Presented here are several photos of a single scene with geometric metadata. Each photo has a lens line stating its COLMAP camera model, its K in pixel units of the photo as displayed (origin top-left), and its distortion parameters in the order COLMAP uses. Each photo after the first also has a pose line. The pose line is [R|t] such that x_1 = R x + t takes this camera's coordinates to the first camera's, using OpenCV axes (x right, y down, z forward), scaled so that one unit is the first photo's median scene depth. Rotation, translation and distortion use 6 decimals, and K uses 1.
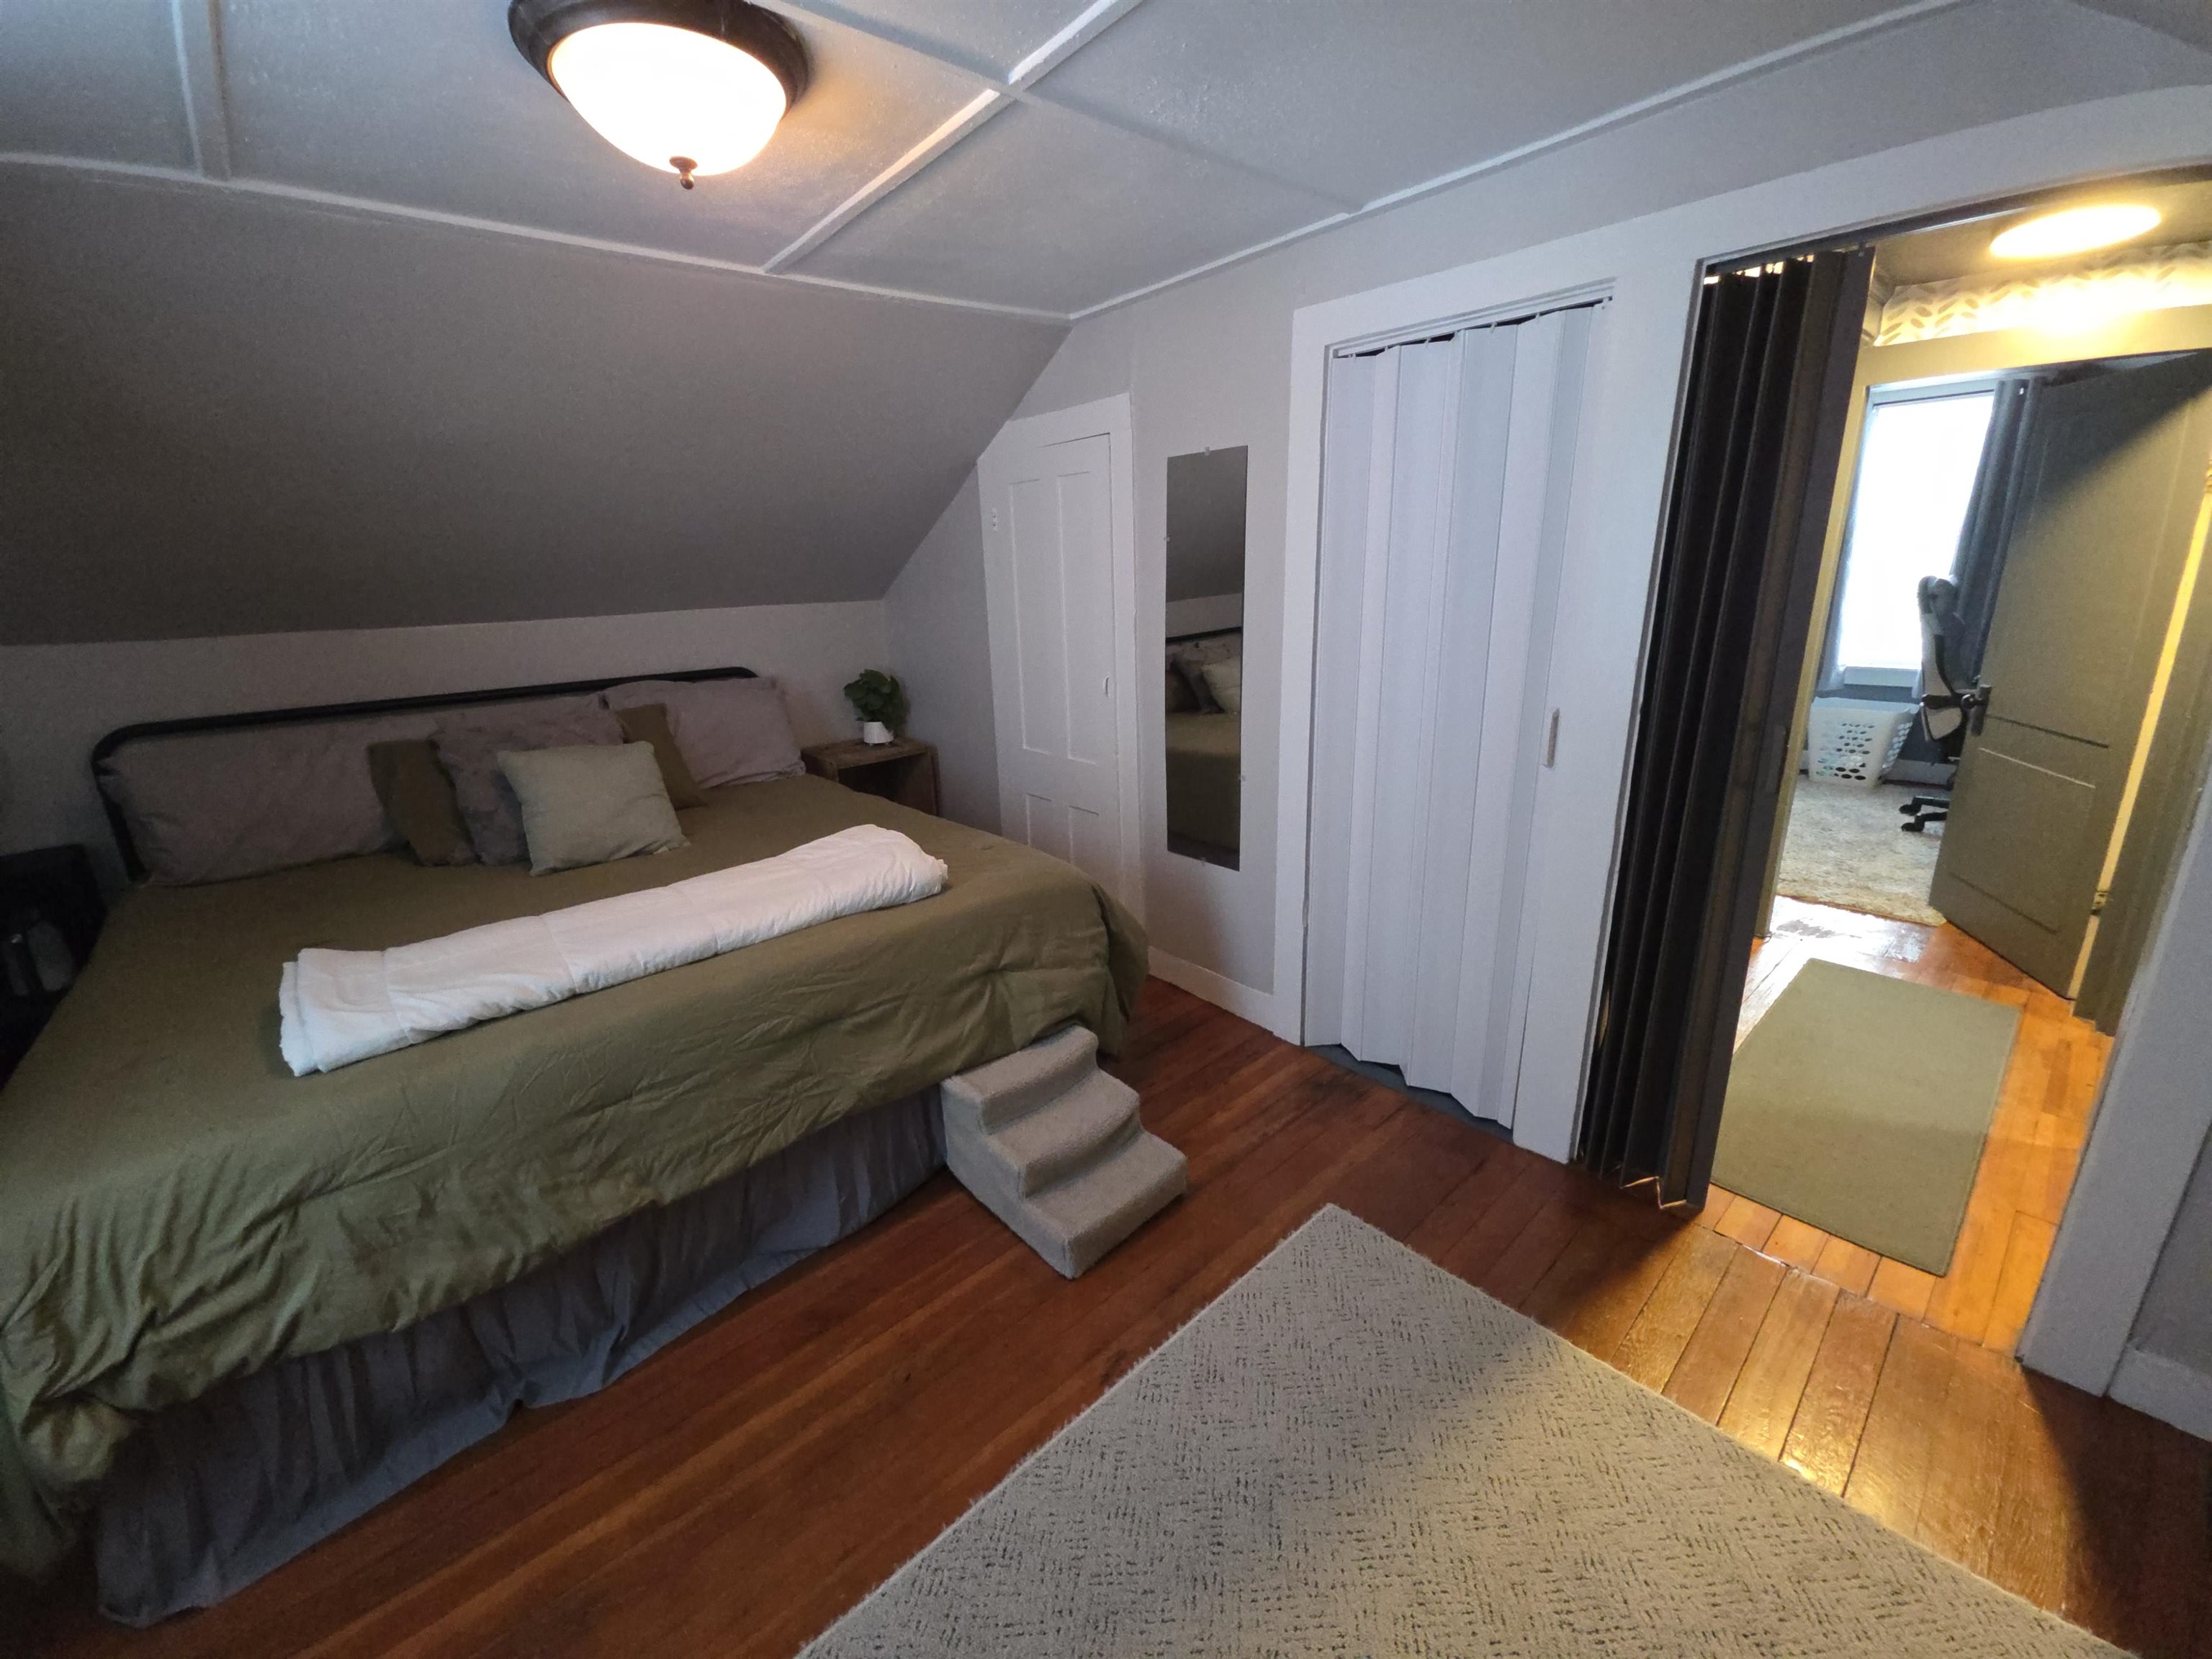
lens RADIAL K [[875.0, 0, 1090.2], [0, 875.0, 814.6], [0, 0, 1]] dist [0.014891, -0.009179]
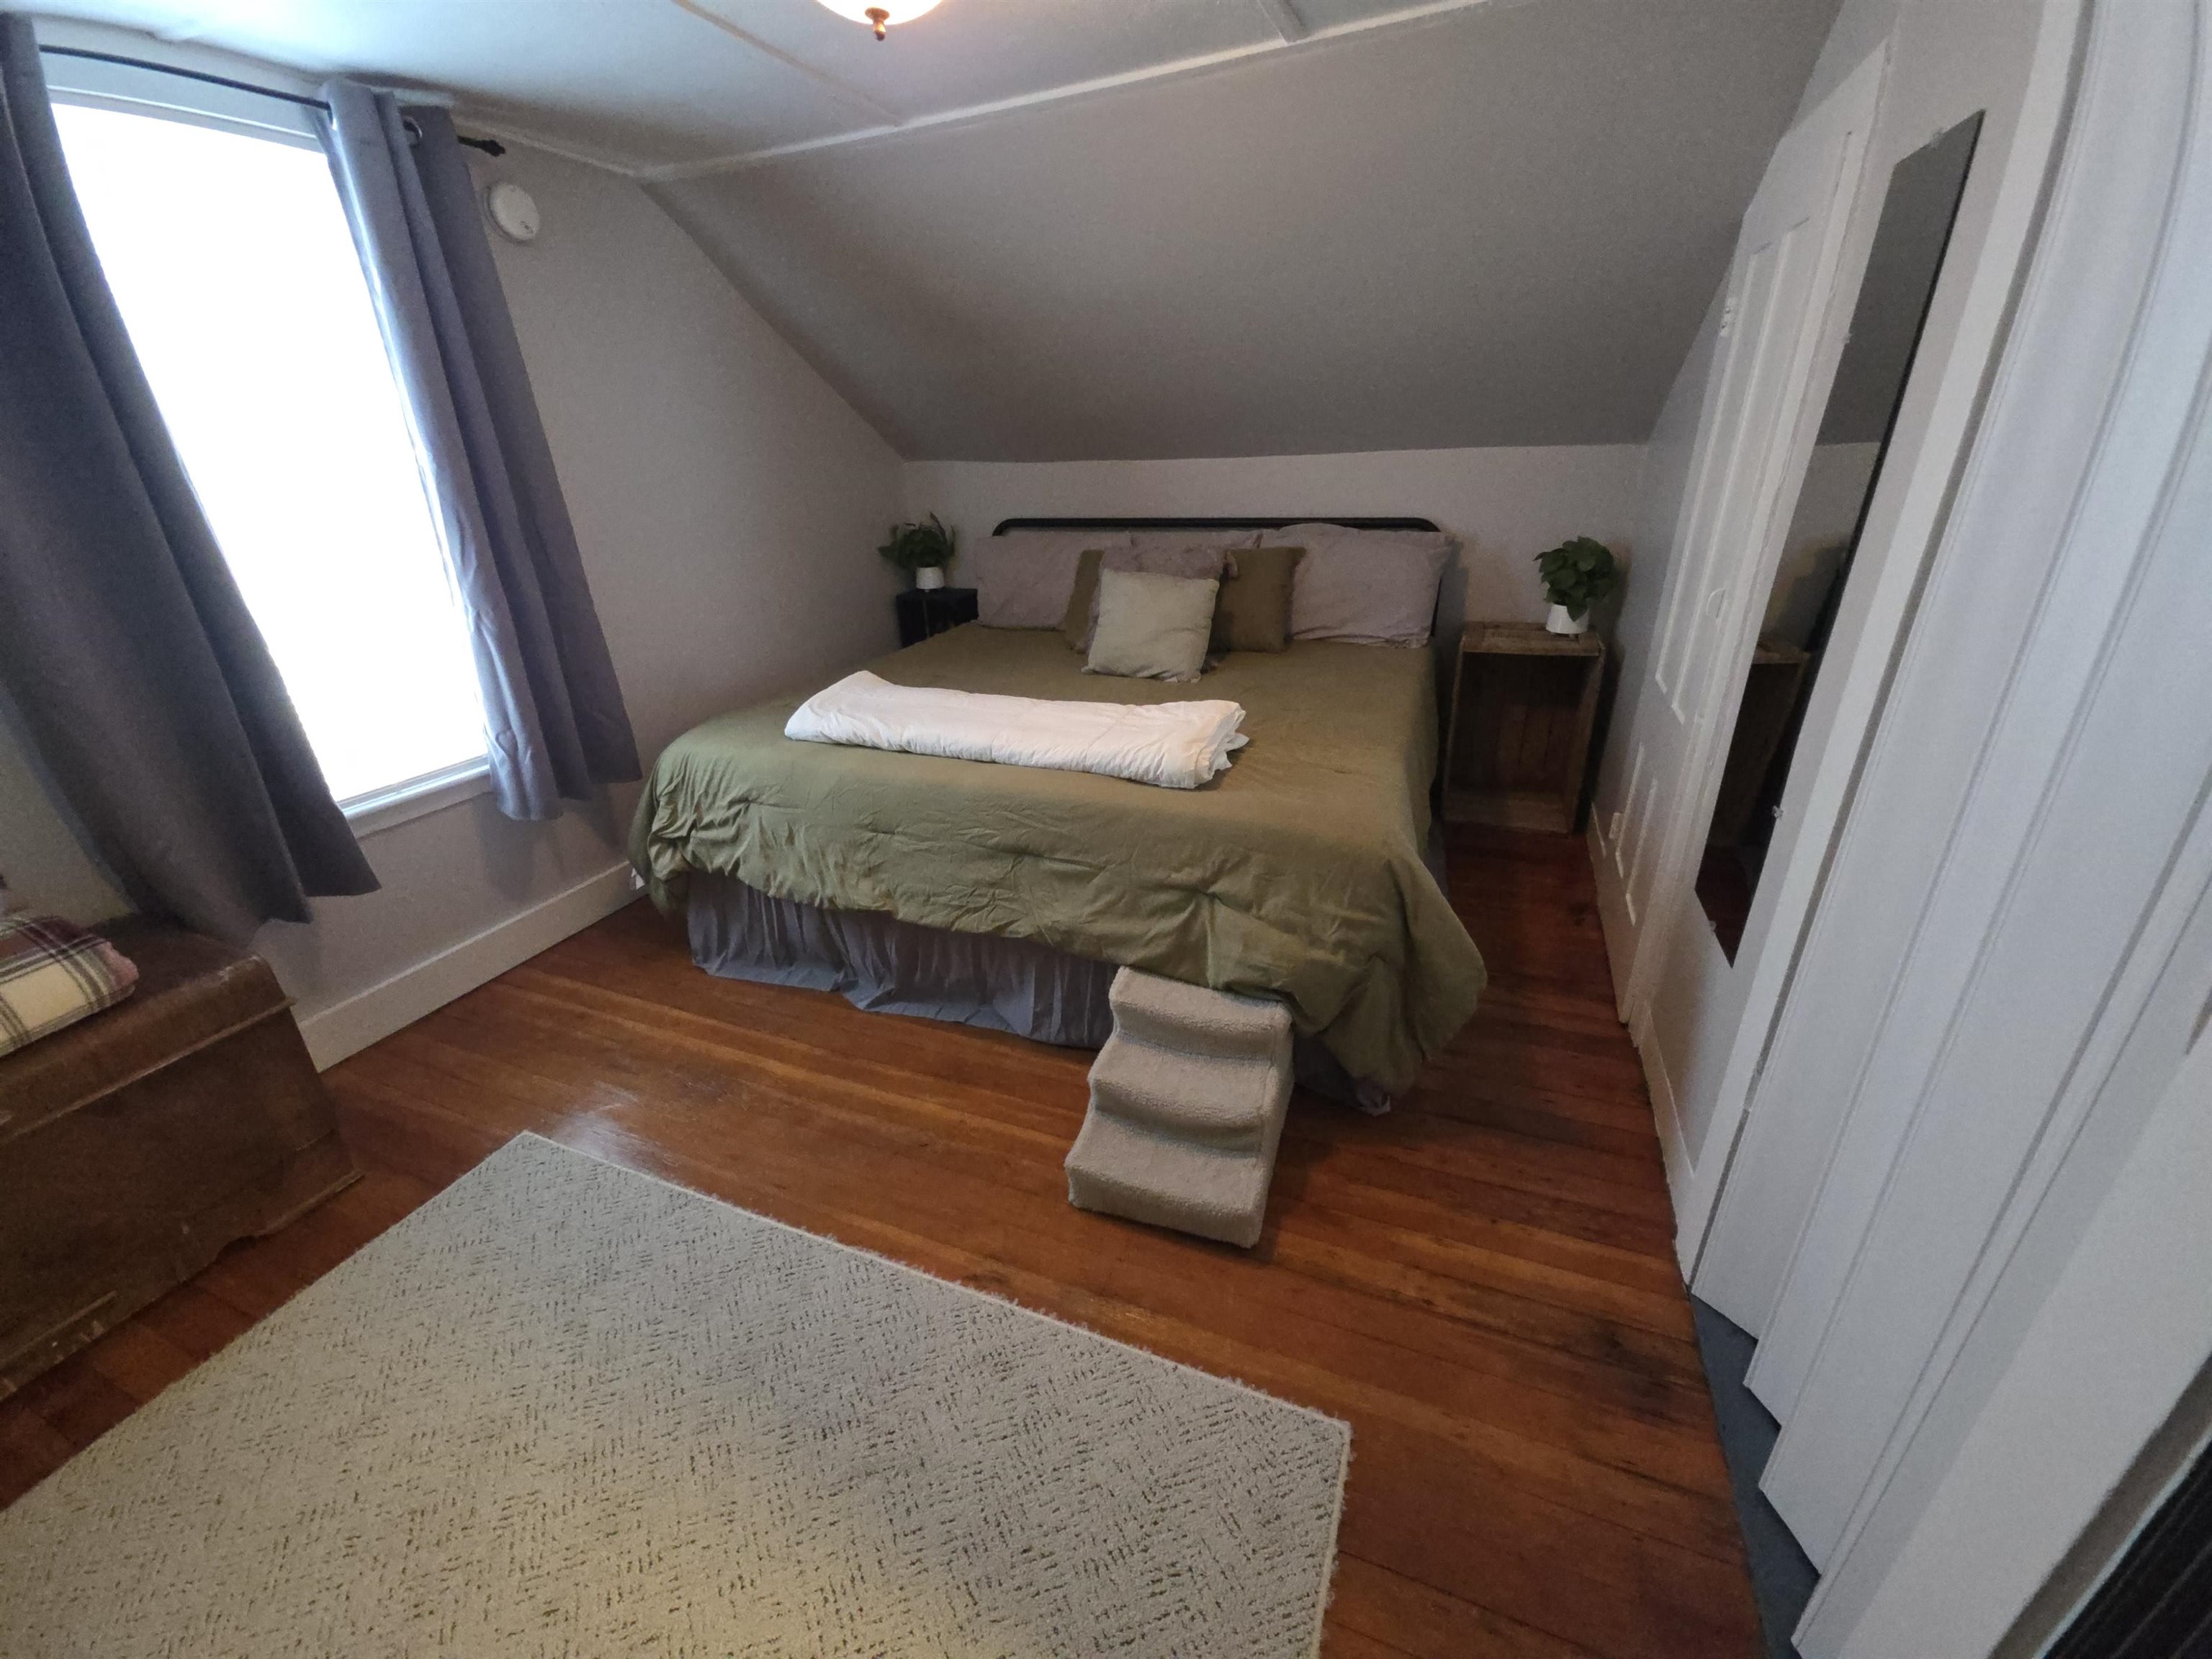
lens RADIAL K [[875.0, 0, 1090.2], [0, 875.0, 814.6], [0, 0, 1]] dist [0.014891, -0.009179]
pose [[0.443974, 0.370445, -0.815879, 0.663656], [-0.224595, 0.927479, 0.298899, -0.167573], [0.867436, 0.050539, 0.494976, 0.567108]]
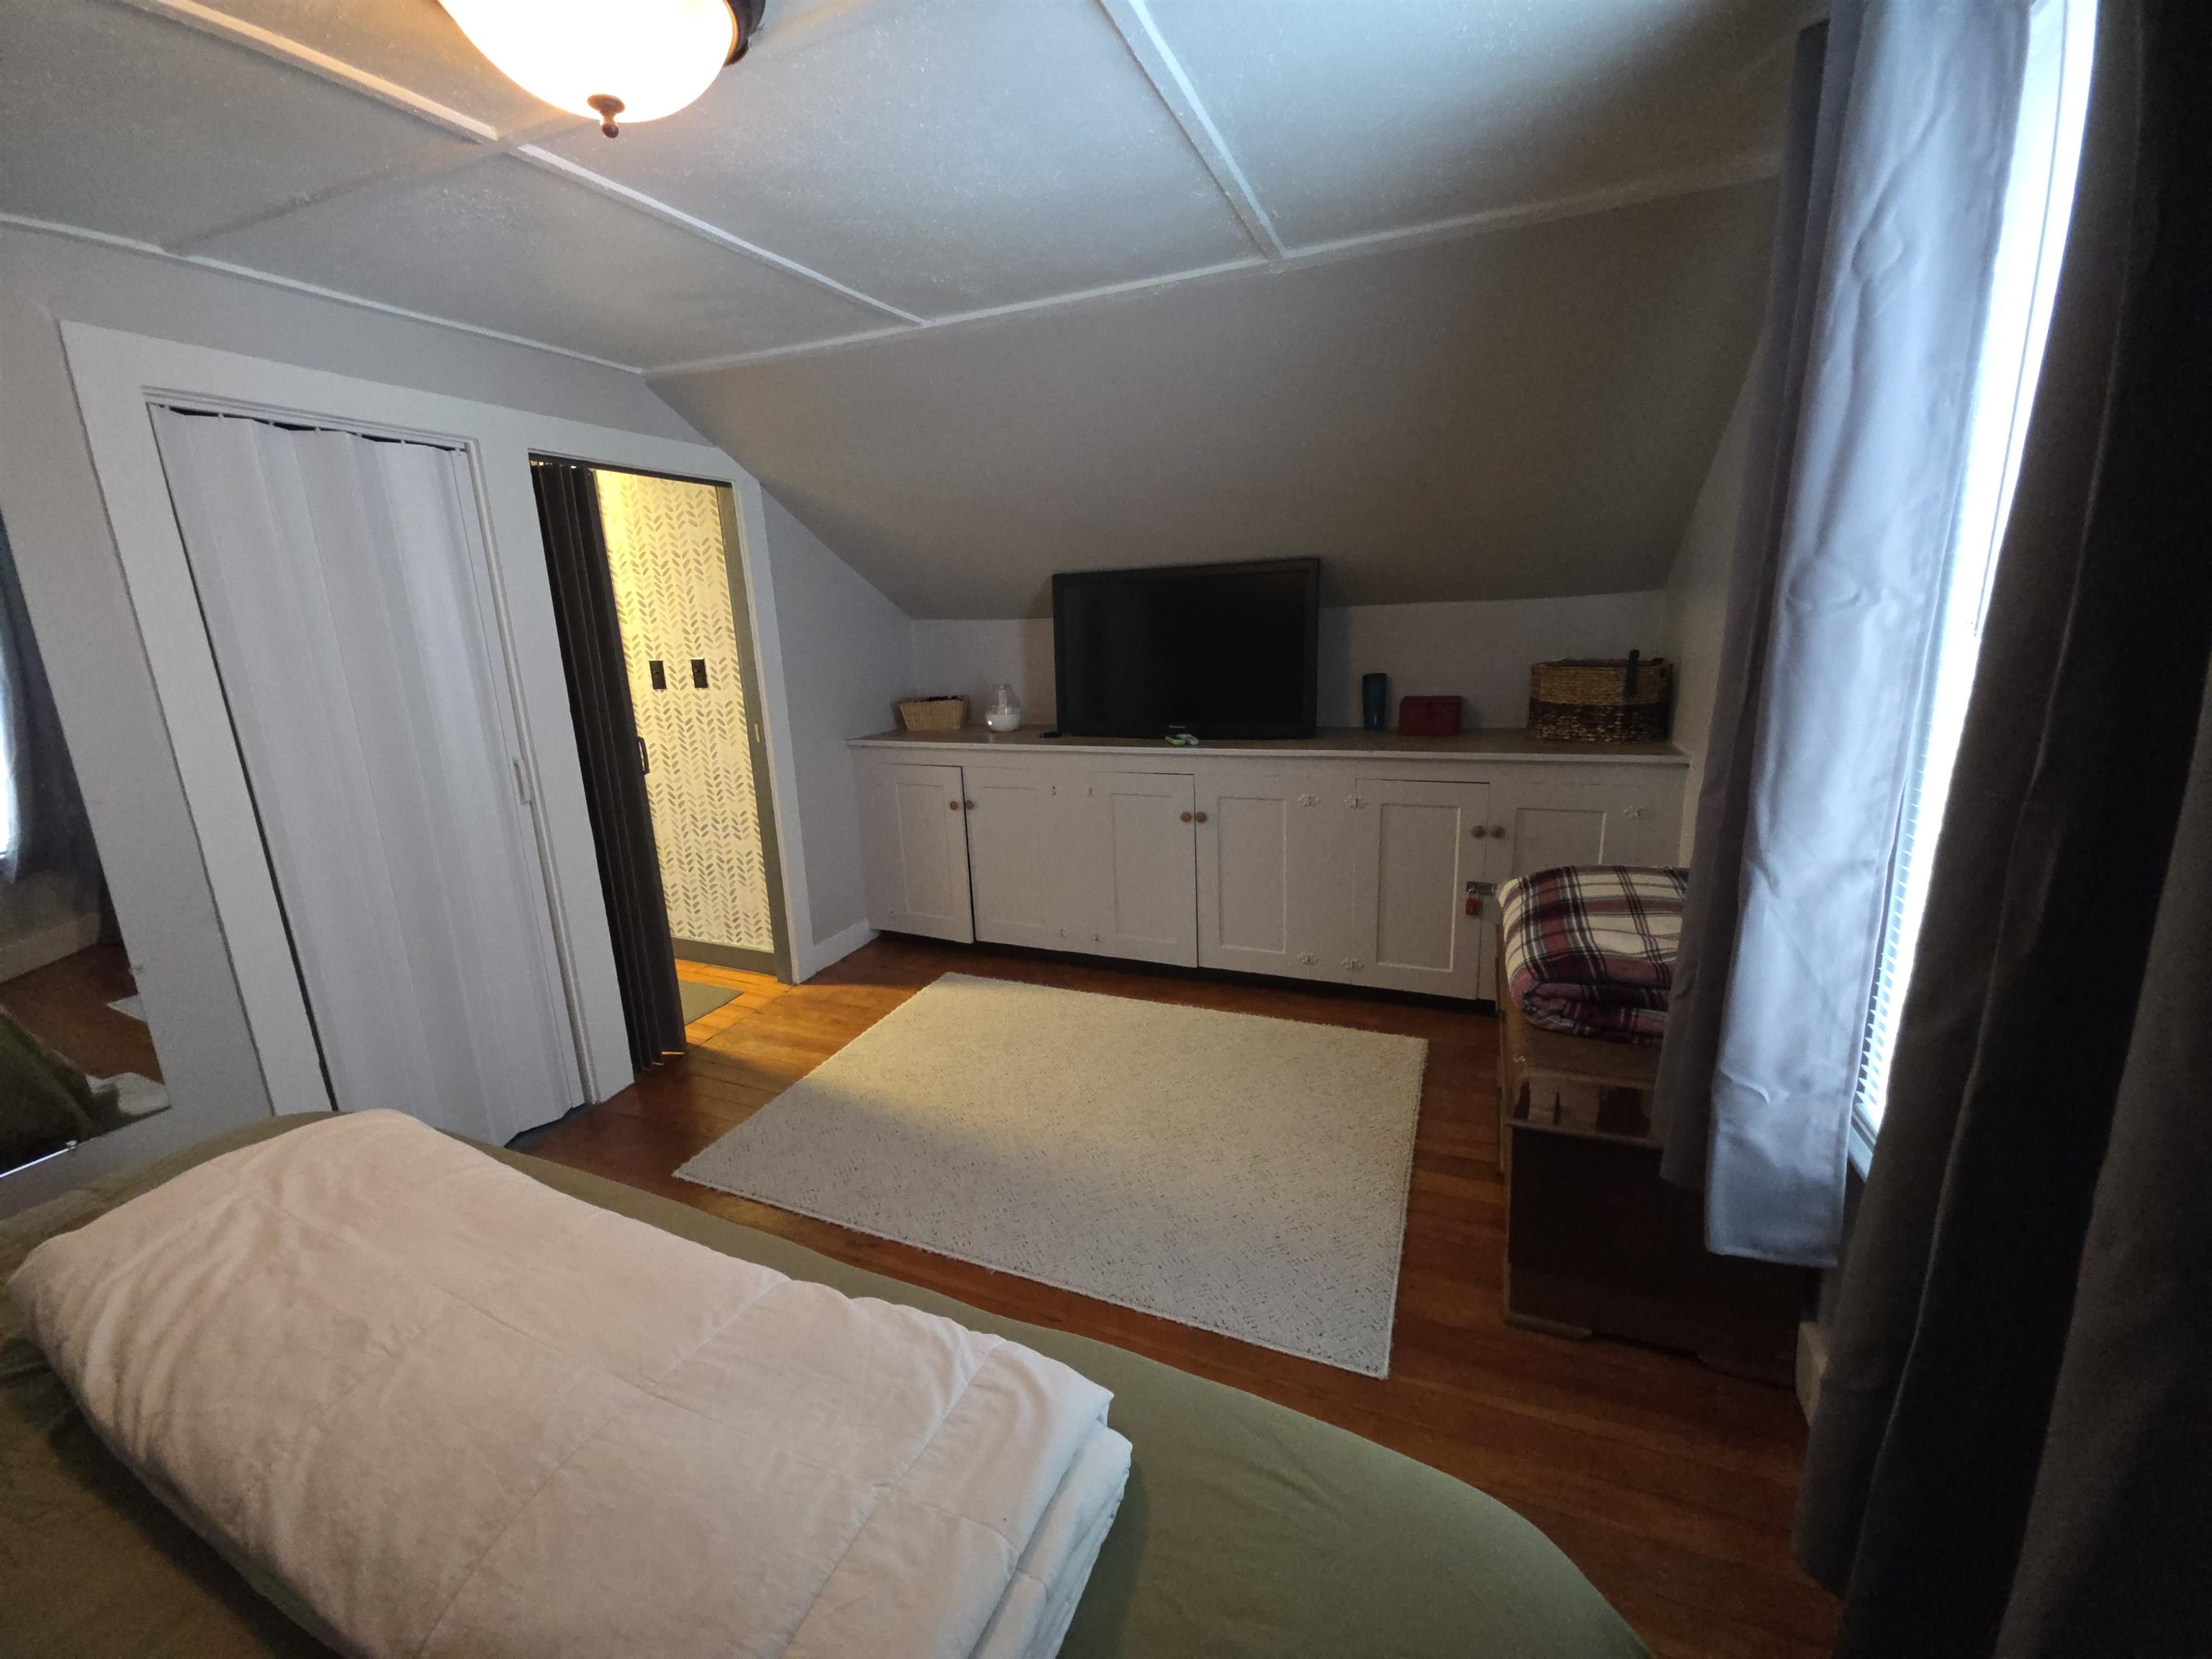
lens RADIAL K [[875.0, 0, 1090.2], [0, 875.0, 814.6], [0, 0, 1]] dist [0.014891, -0.009179]
pose [[-0.432770, -0.154565, 0.888155, -1.099509], [0.301485, 0.903653, 0.304167, -0.208227], [-0.849598, 0.399400, -0.344475, 0.880138]]
